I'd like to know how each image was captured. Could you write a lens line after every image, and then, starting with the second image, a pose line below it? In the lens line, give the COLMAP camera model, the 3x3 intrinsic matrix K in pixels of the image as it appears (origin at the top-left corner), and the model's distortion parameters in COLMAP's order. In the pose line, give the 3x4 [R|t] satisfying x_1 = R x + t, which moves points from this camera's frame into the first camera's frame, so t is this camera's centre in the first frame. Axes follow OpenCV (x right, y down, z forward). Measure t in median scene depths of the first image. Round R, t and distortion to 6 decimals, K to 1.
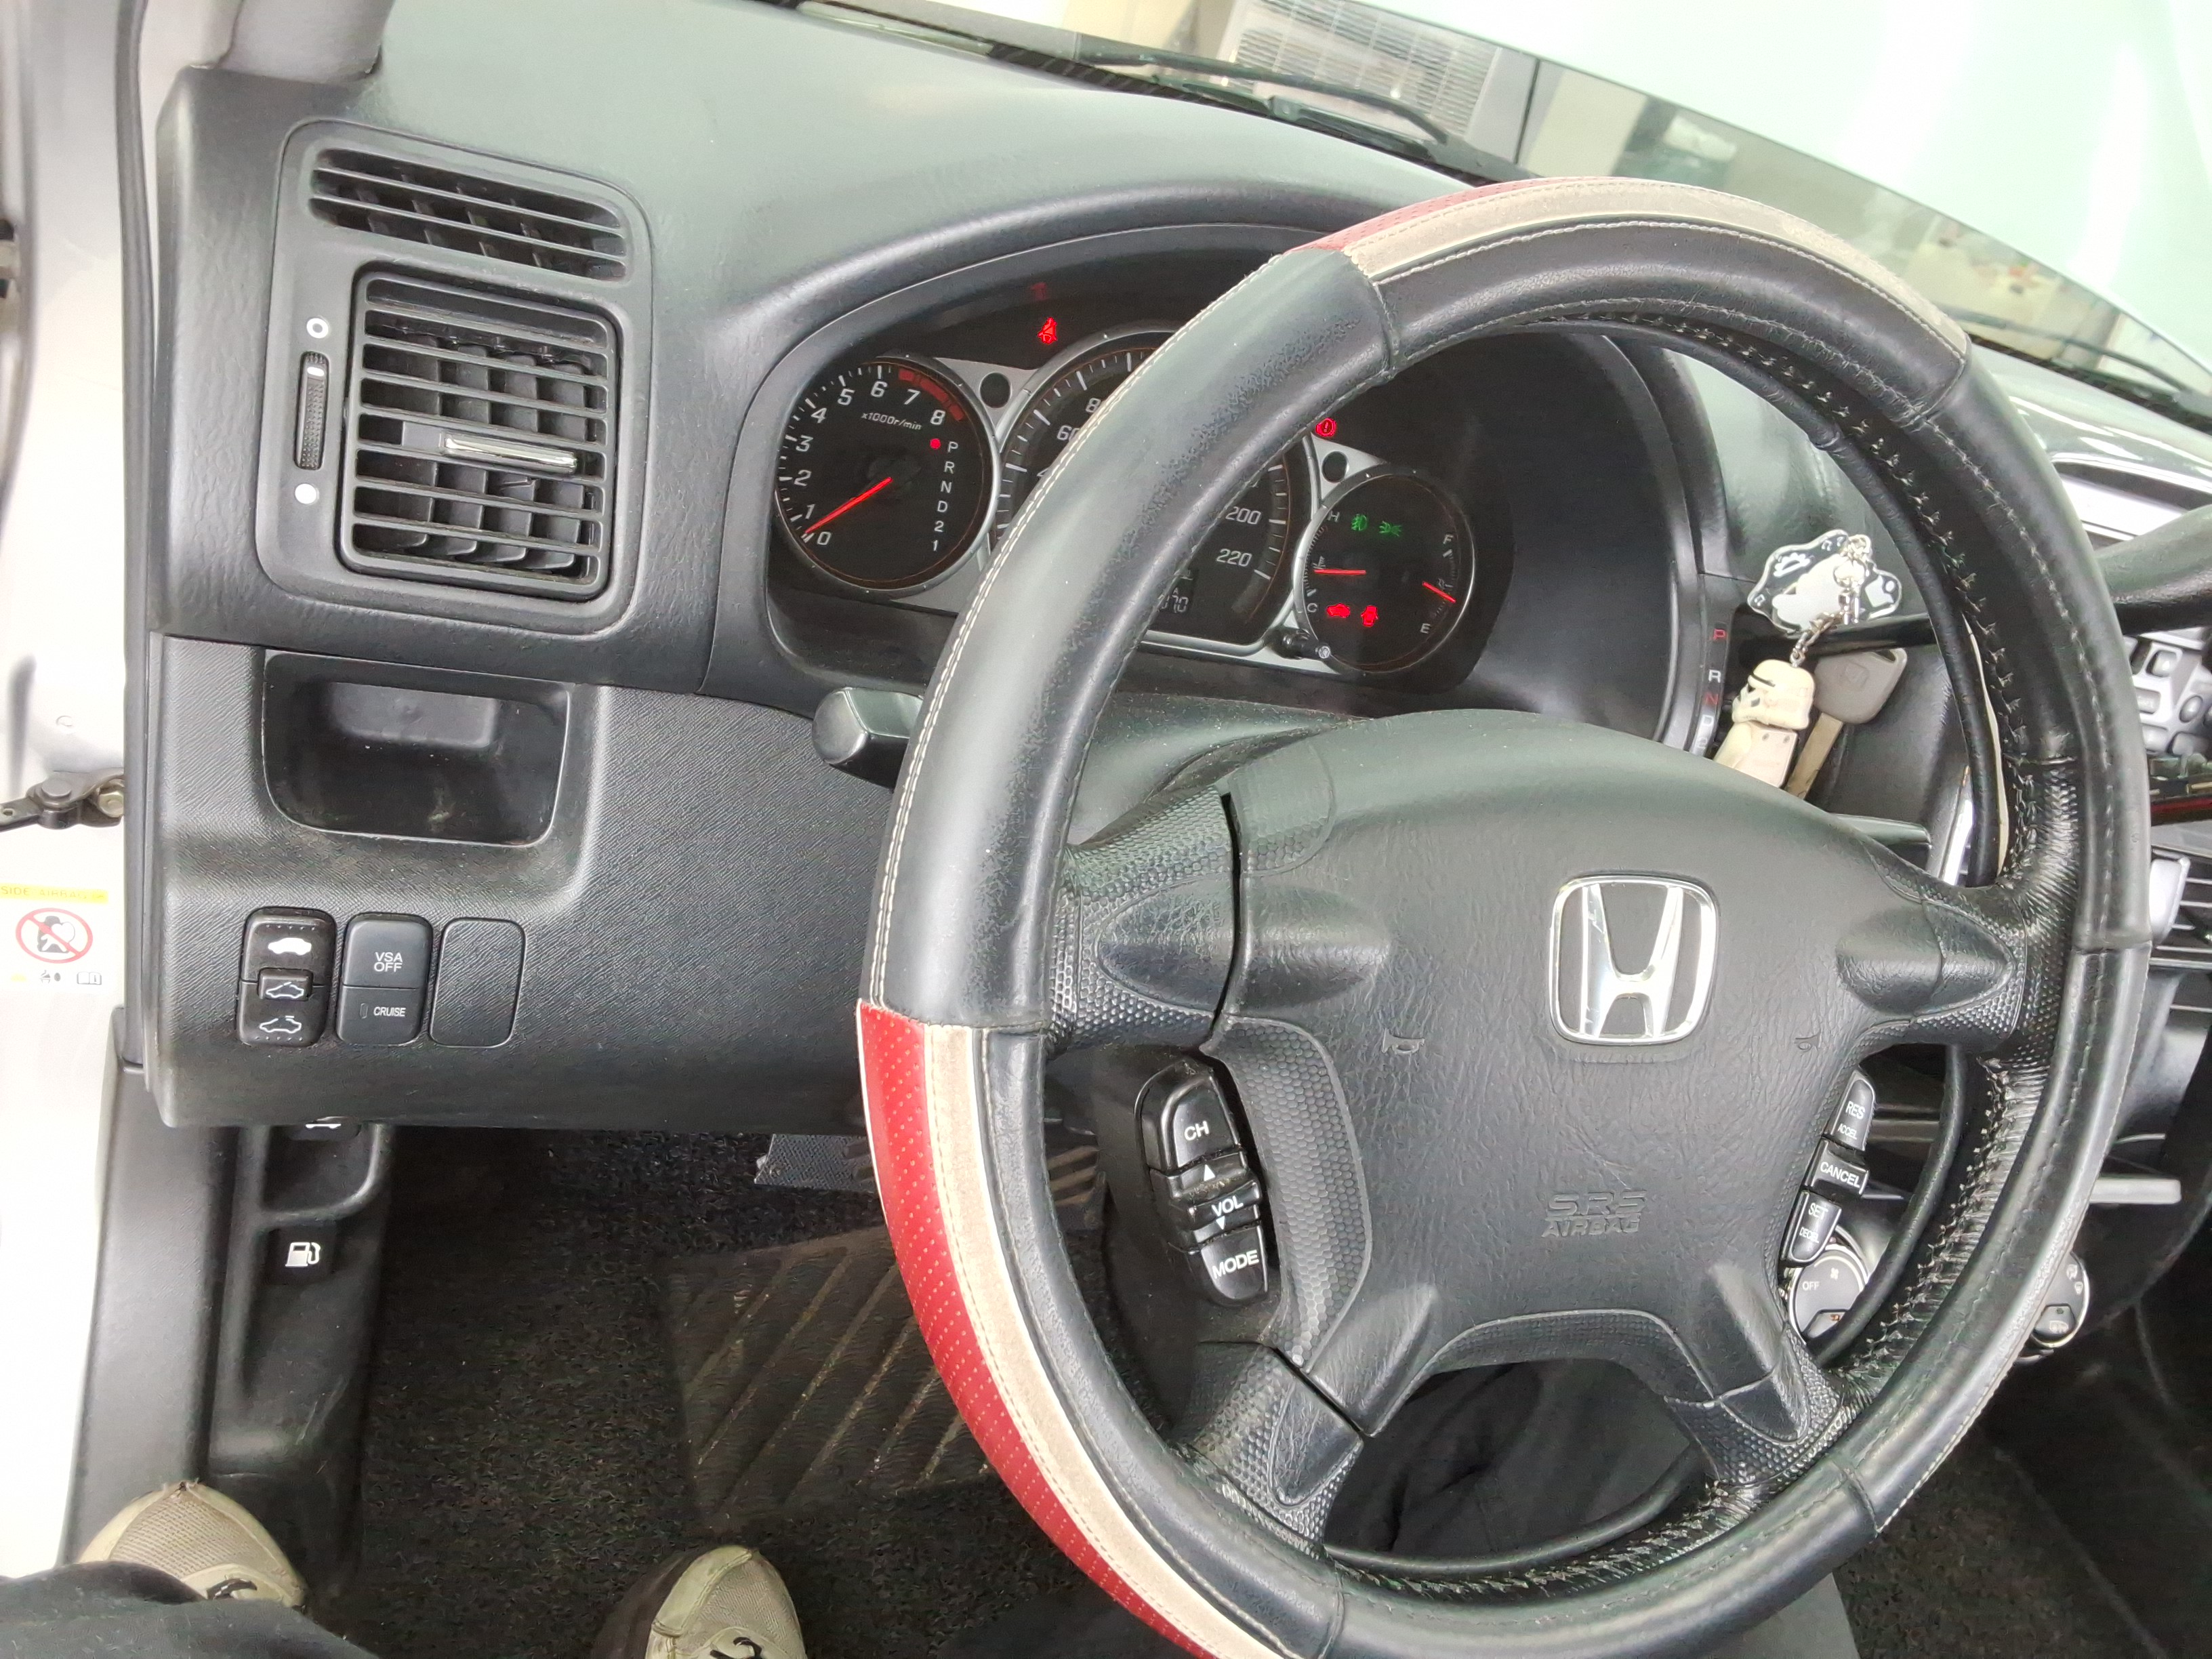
lens RADIAL K [[1815.7, 0, 1106.0], [0, 1815.7, 829.5], [0, 0, 1]] dist [0.079912, -0.004927]
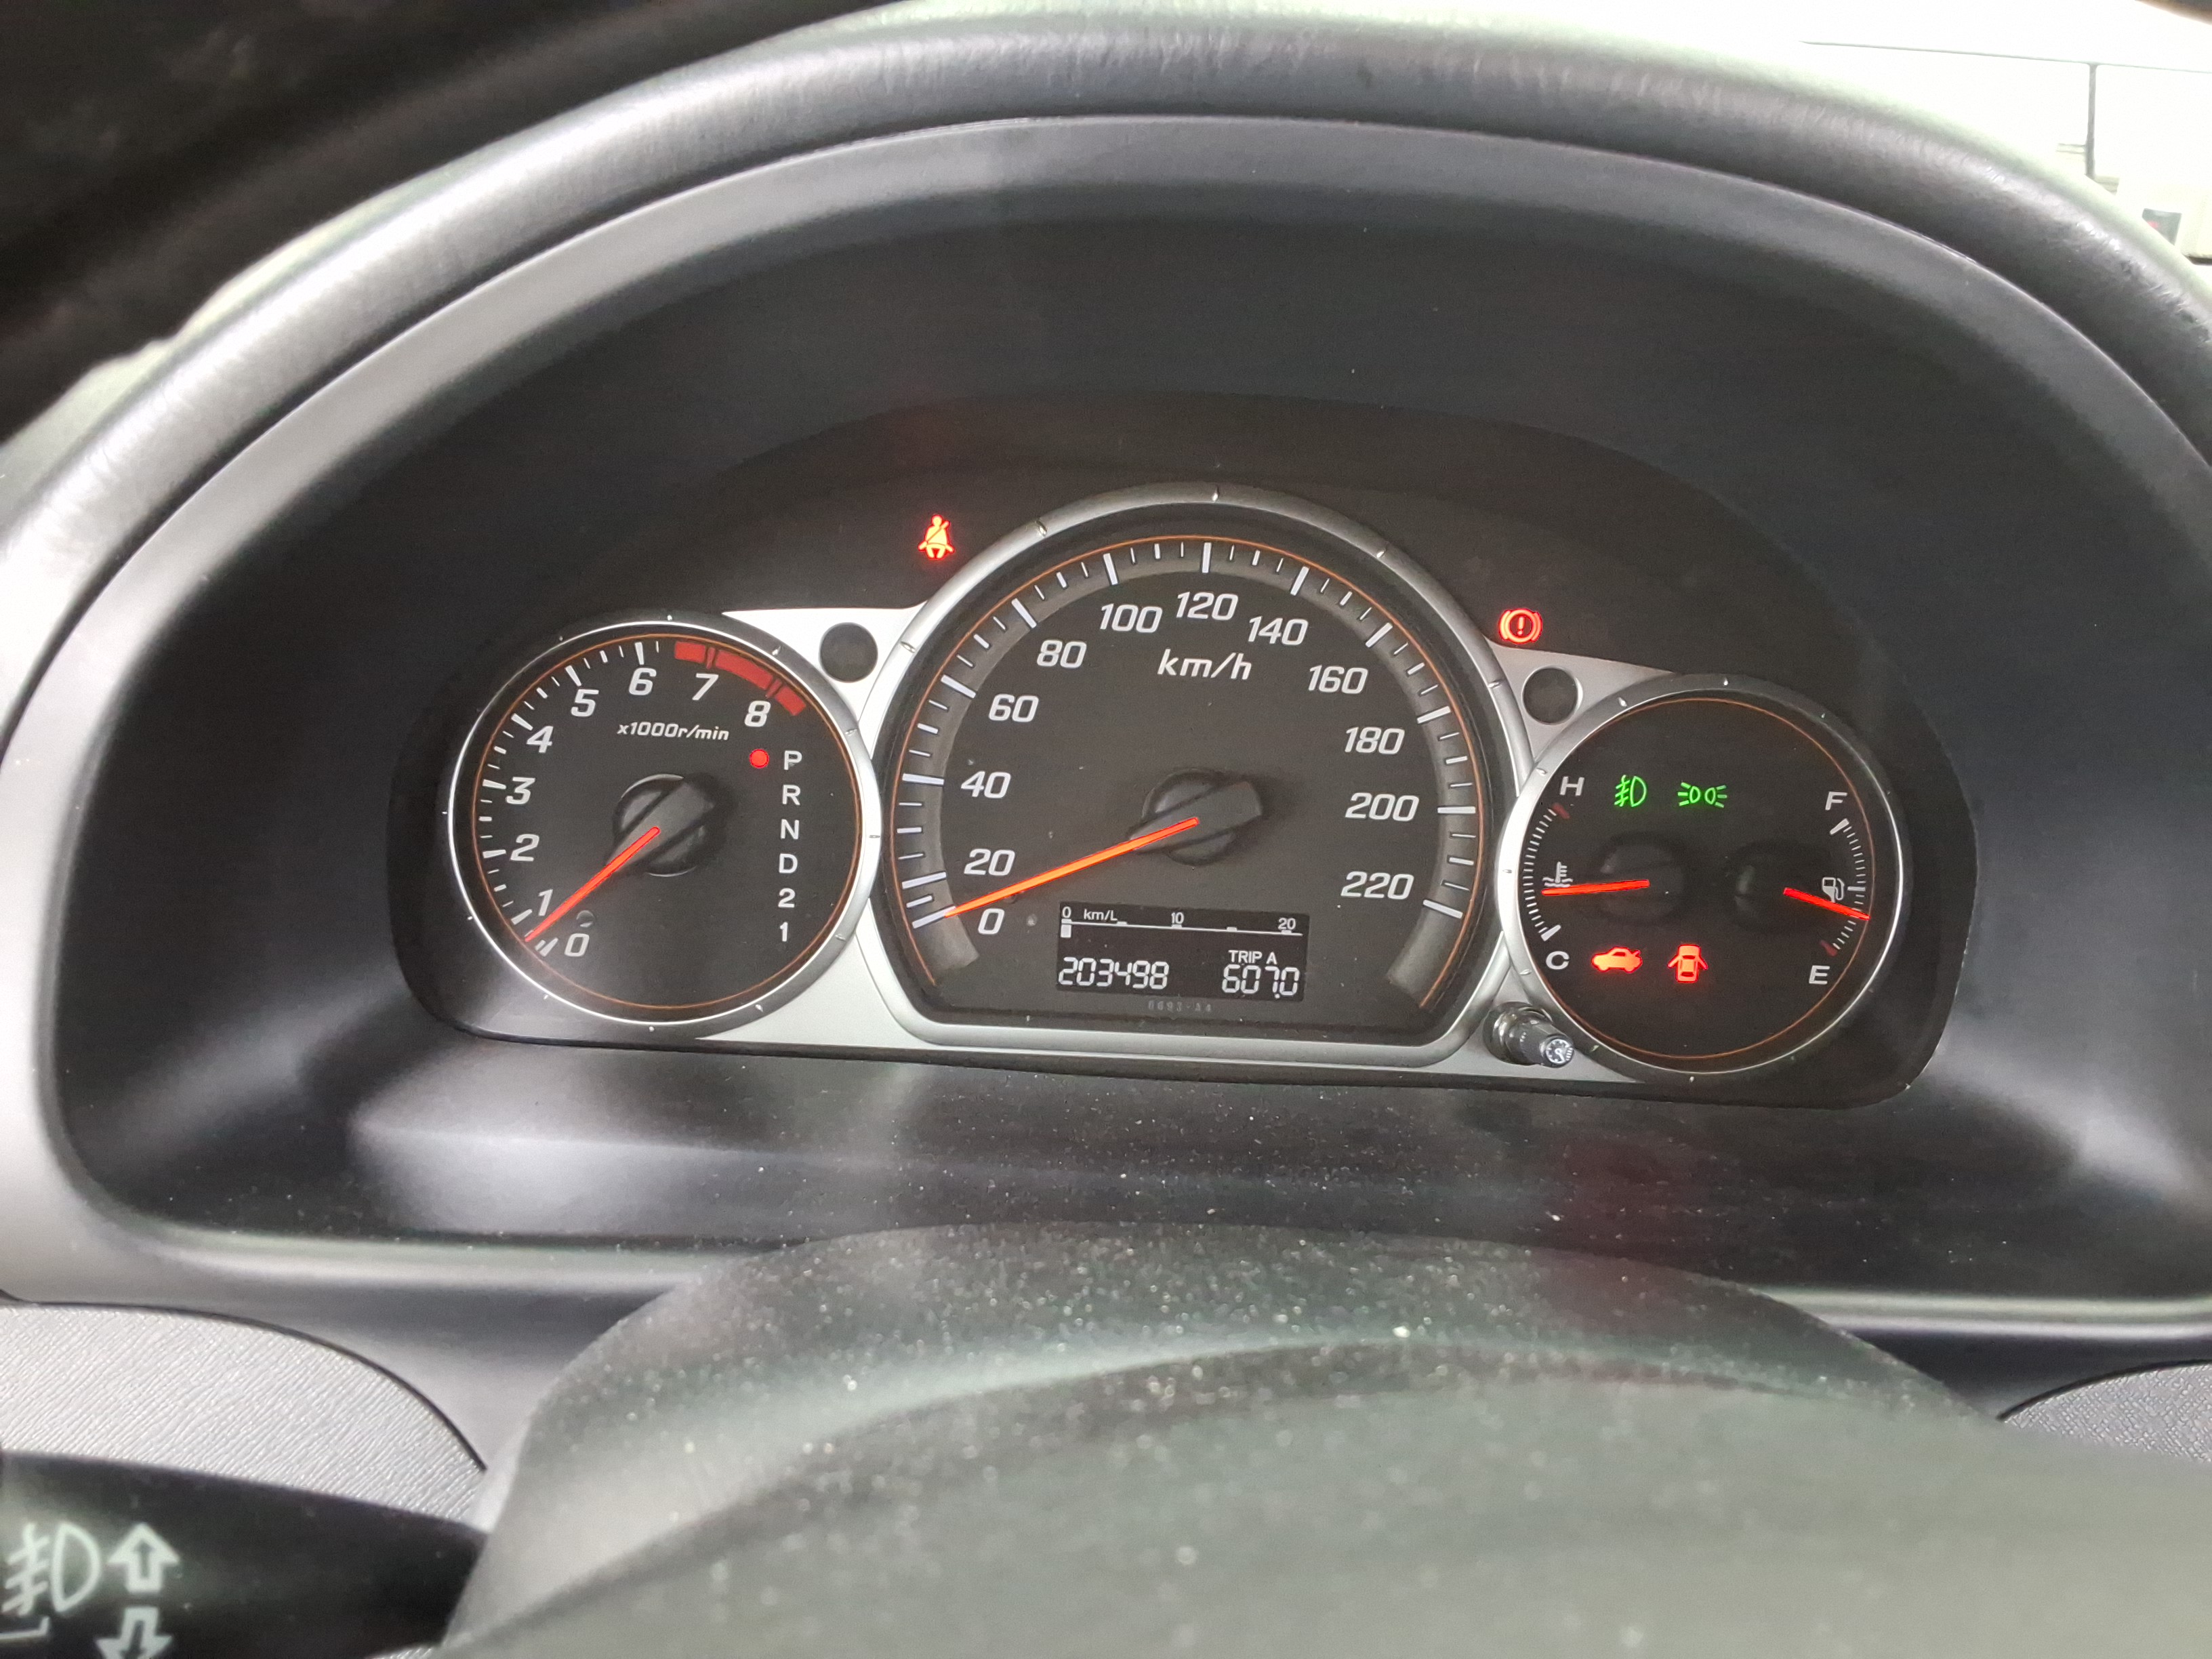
lens RADIAL K [[1815.7, 0, 1106.0], [0, 1815.7, 829.5], [0, 0, 1]] dist [0.079912, -0.004927]
pose [[0.925013, -0.123482, -0.359309, 0.206711], [0.058749, 0.980824, -0.185830, -0.076053], [0.375366, 0.150786, 0.914529, 0.514117]]
